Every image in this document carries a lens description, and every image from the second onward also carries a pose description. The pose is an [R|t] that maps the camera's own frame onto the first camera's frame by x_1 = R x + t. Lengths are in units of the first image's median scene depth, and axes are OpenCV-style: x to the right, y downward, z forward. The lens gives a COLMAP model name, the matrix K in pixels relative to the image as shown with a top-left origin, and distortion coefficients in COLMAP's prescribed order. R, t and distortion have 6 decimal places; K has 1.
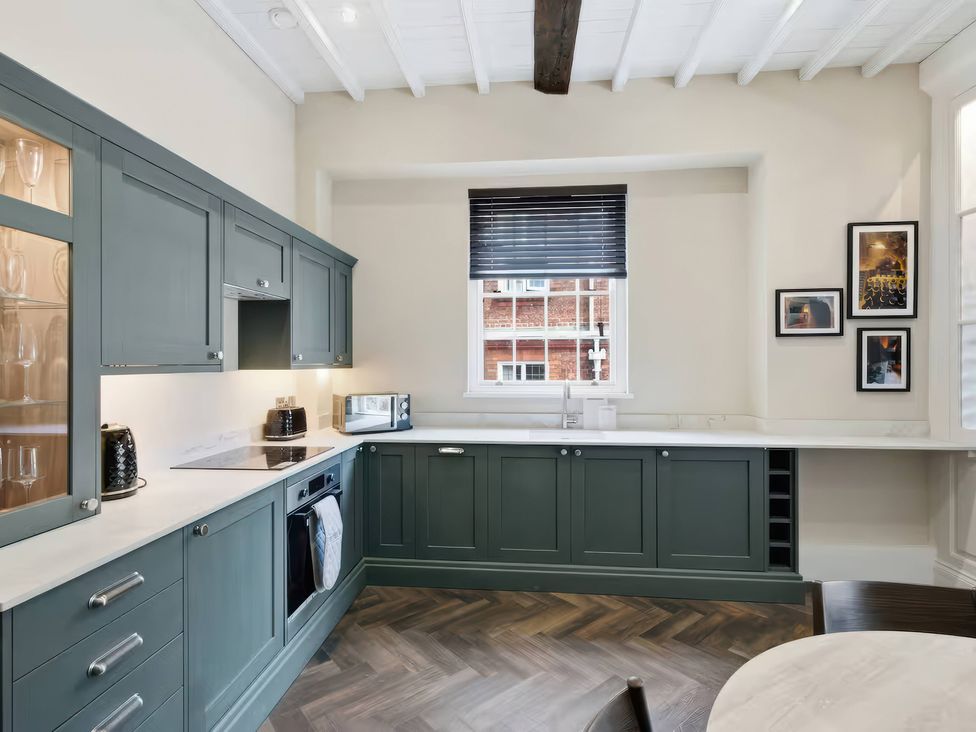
lens RADIAL K [[498.2, 0, 494.1], [0, 498.2, 357.5], [0, 0, 1]] dist [0.002053, 0.001011]
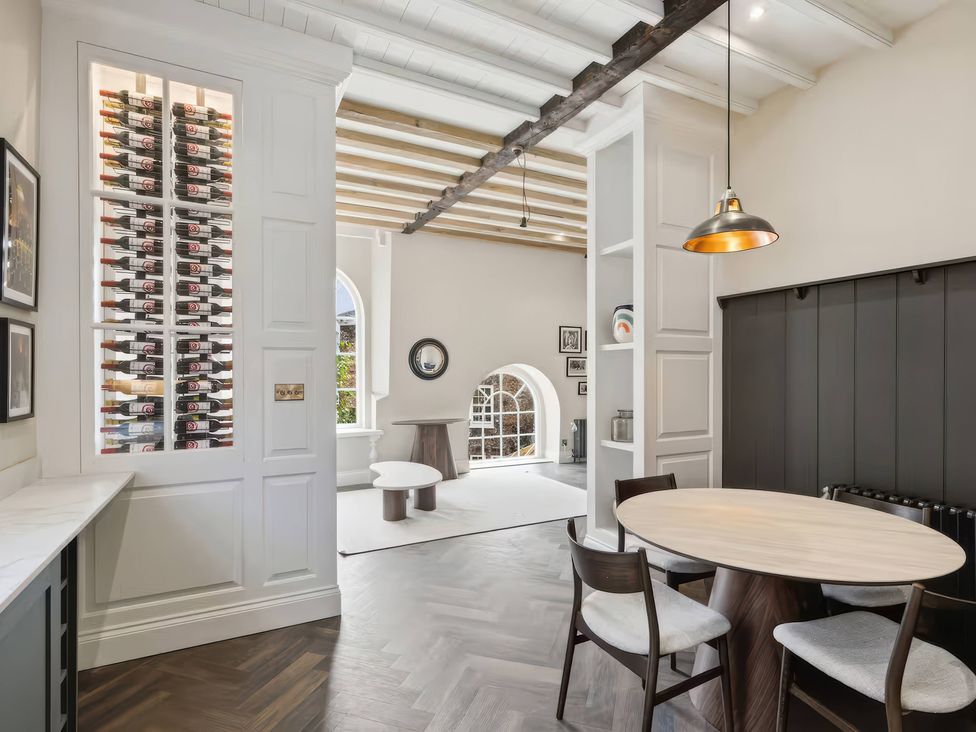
lens RADIAL K [[524.2, 0, 488.0], [0, 524.2, 366.0], [0, 0, 1]] dist [-0.000714, -0.000201]
pose [[-0.515858, 0.012142, 0.856588, -0.120489], [-0.007405, 0.999799, -0.018632, 0.007222], [-0.856642, -0.015954, -0.515664, 0.827651]]
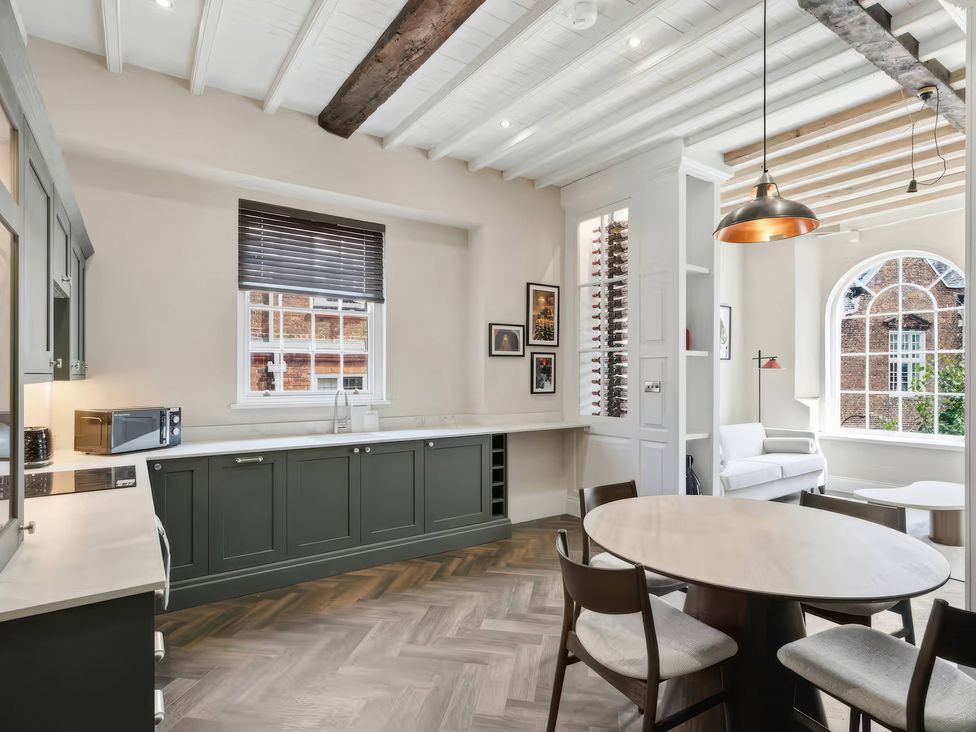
lens RADIAL K [[511.9, 0, 491.8], [0, 511.9, 367.7], [0, 0, 1]] dist [0.002287, 0.000456]
pose [[0.768000, 0.012131, 0.640335, -0.359326], [-0.008332, 0.999925, -0.008950, 0.003477], [-0.640396, 0.001539, 0.768043, -0.116935]]
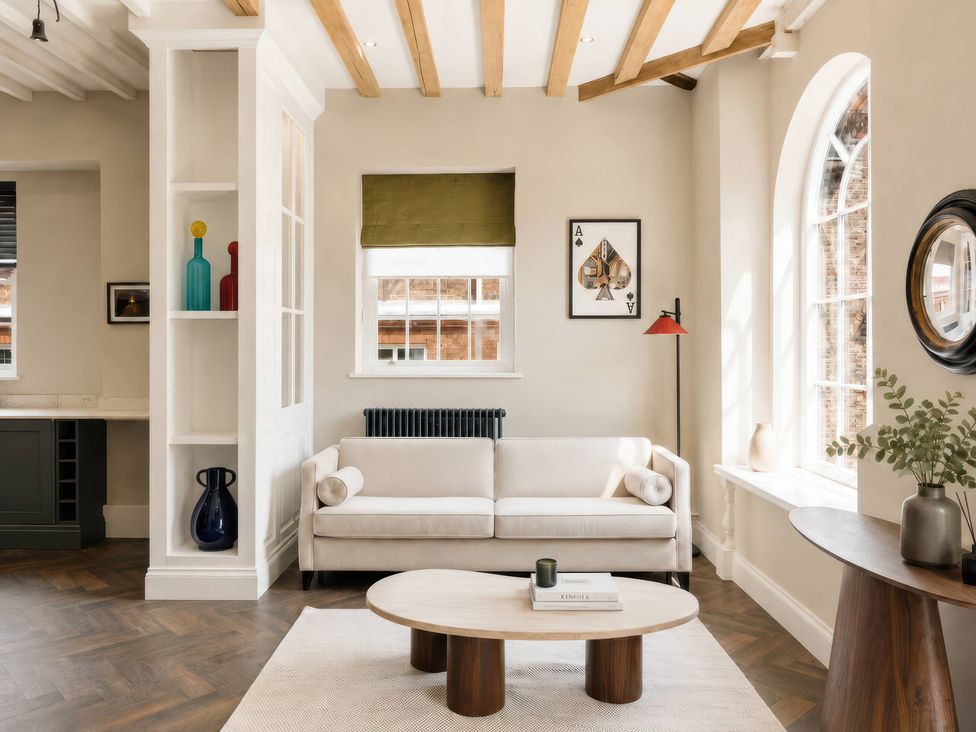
lens RADIAL K [[498.2, 0, 494.1], [0, 498.2, 357.5], [0, 0, 1]] dist [0.002053, 0.001011]
pose [[0.997074, -0.000721, 0.076436, 1.390233], [-0.002384, 0.999176, 0.040523, -0.012704], [-0.076402, -0.040586, 0.996251, -0.226573]]
